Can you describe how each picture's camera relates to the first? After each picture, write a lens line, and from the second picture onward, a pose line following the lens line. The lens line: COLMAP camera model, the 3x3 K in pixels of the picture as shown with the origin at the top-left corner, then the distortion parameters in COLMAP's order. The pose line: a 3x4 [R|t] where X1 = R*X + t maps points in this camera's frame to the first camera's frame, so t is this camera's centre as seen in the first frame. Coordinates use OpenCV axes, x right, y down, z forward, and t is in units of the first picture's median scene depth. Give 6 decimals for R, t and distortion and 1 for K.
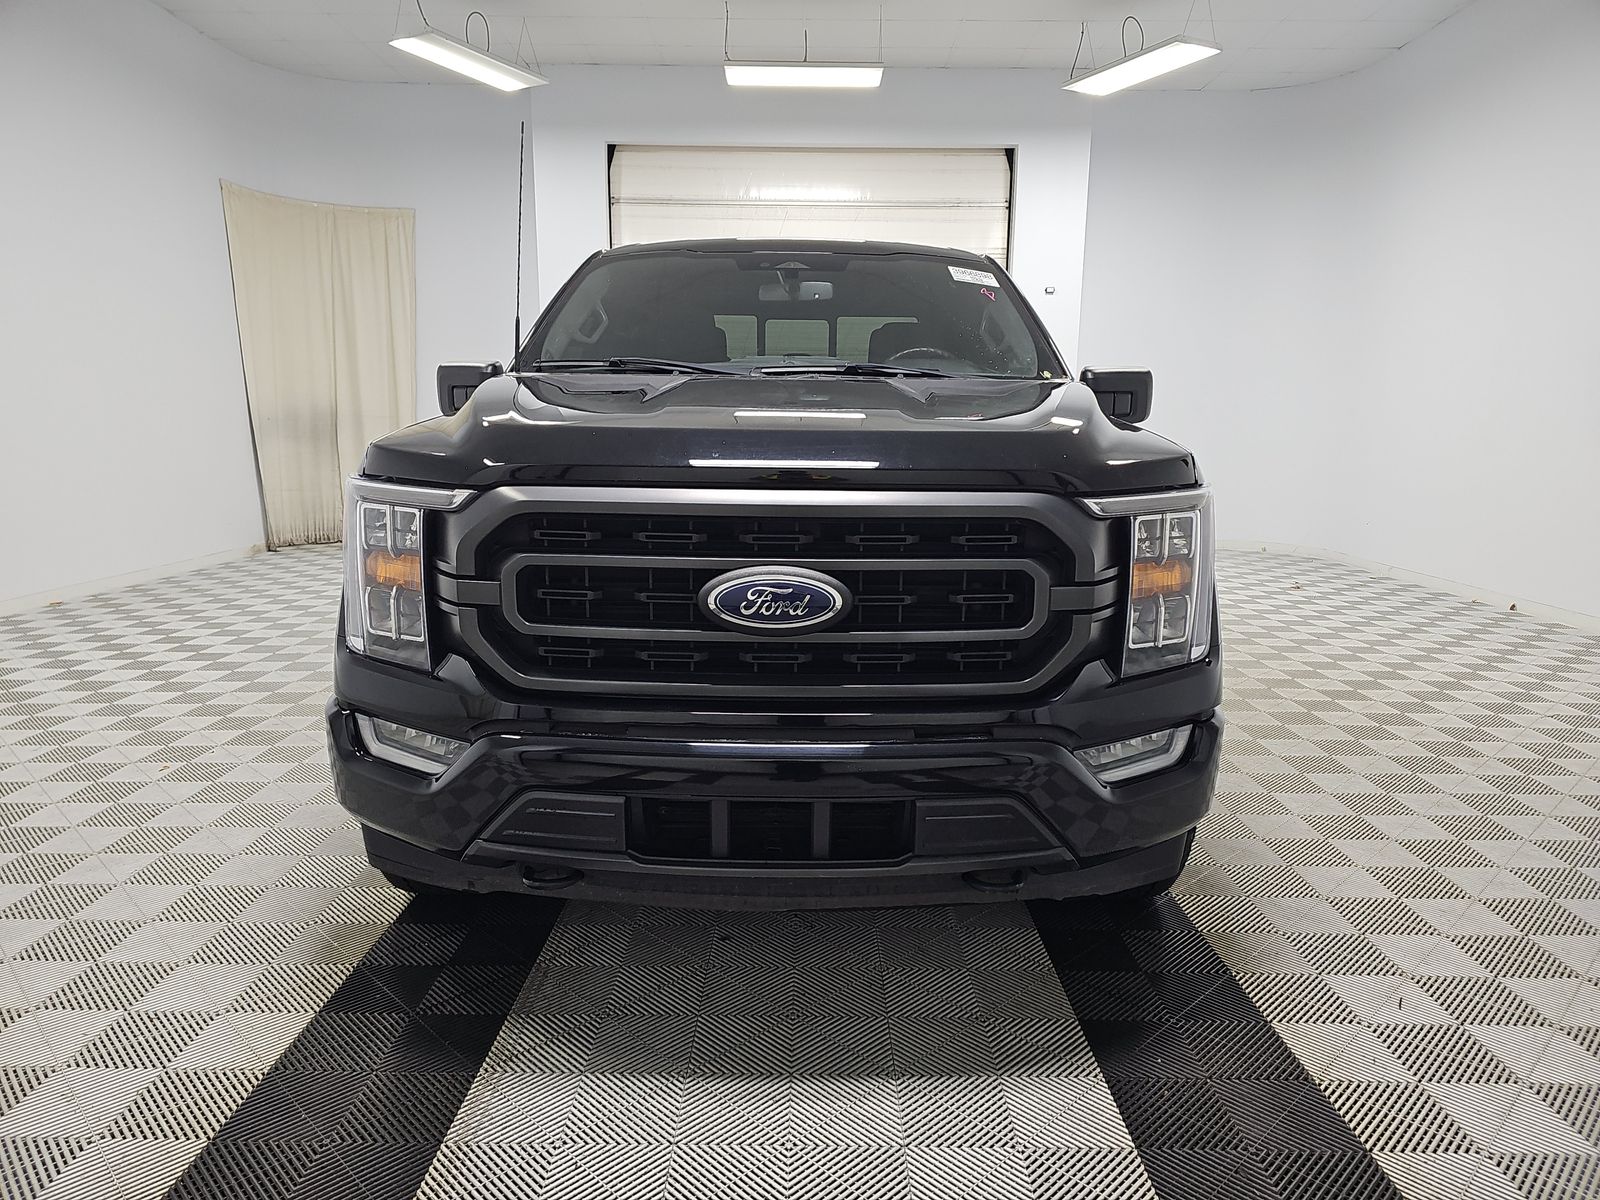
lens RADIAL K [[1055.2, 0, 800.0], [0, 1055.2, 600.0], [0, 0, 1]] dist [0.031425, 0.000059]
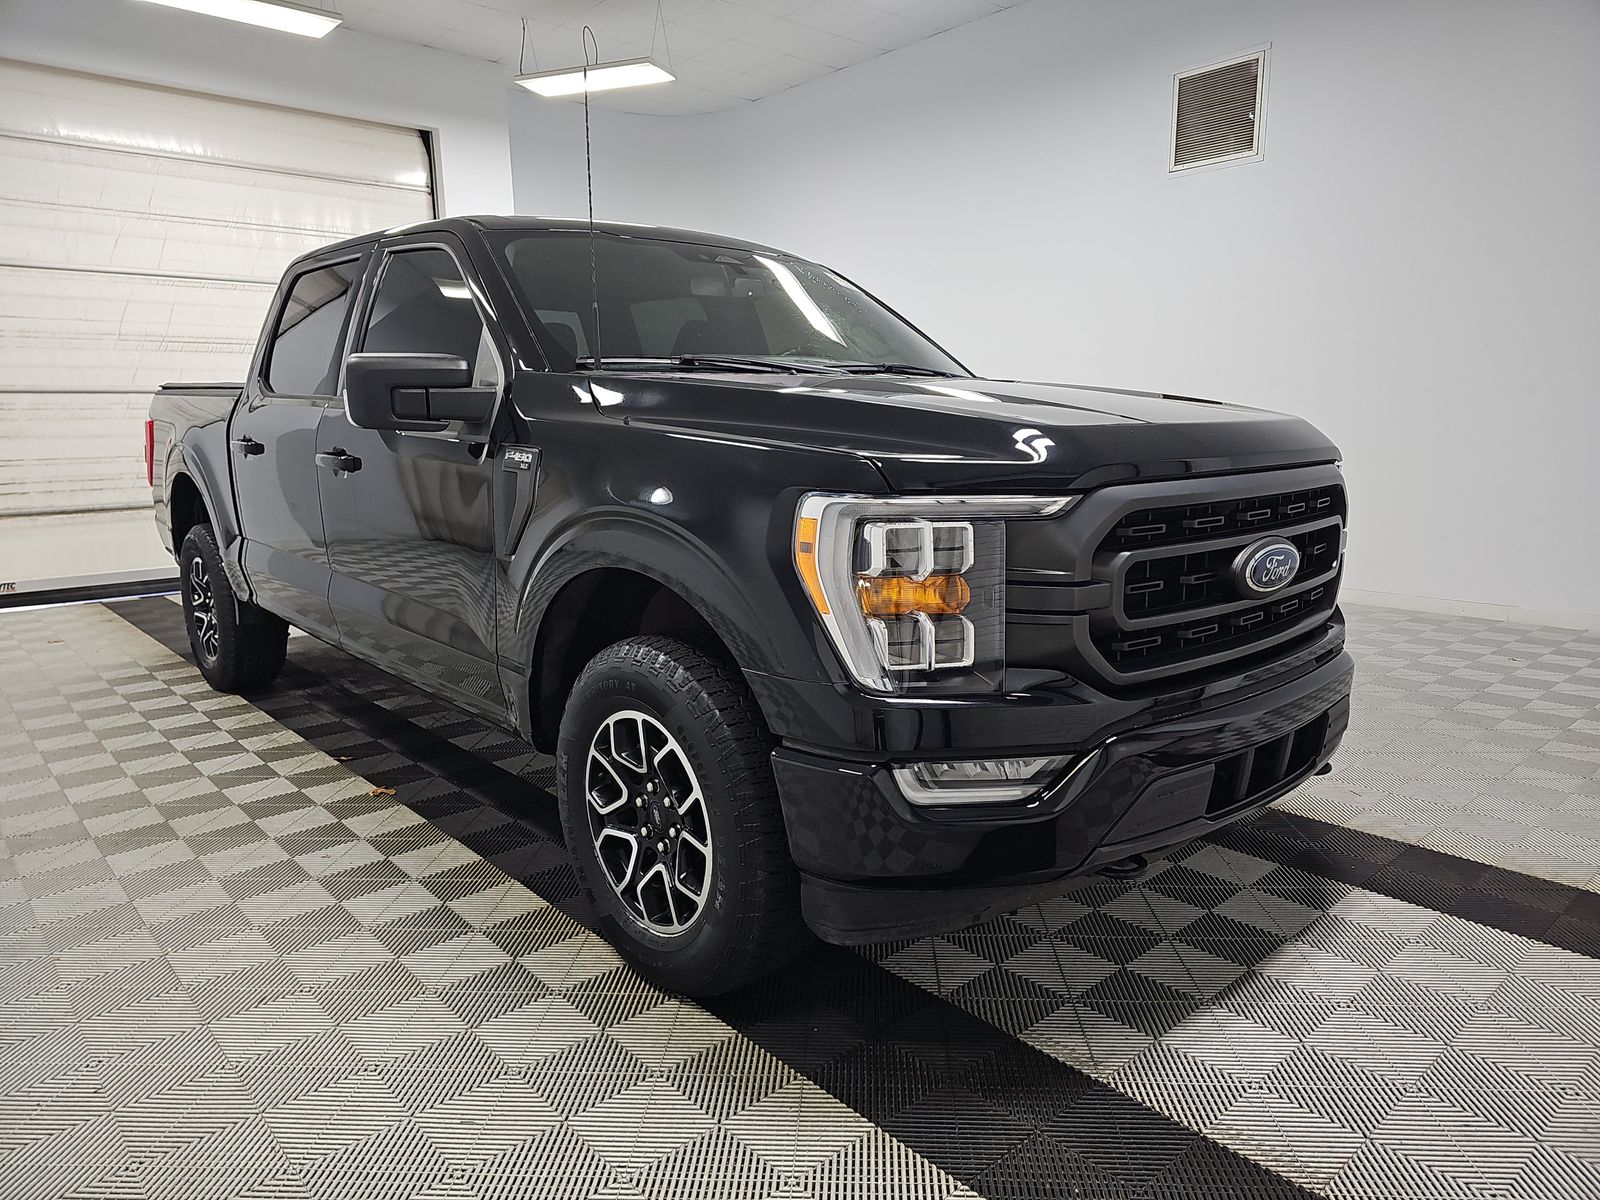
lens RADIAL K [[1055.2, 0, 800.0], [0, 1055.2, 600.0], [0, 0, 1]] dist [0.031425, 0.000059]
pose [[0.746580, -0.139750, 0.650453, -0.715744], [0.136671, 0.989053, 0.055629, -0.060845], [-0.651107, 0.047366, 0.757507, 0.266909]]
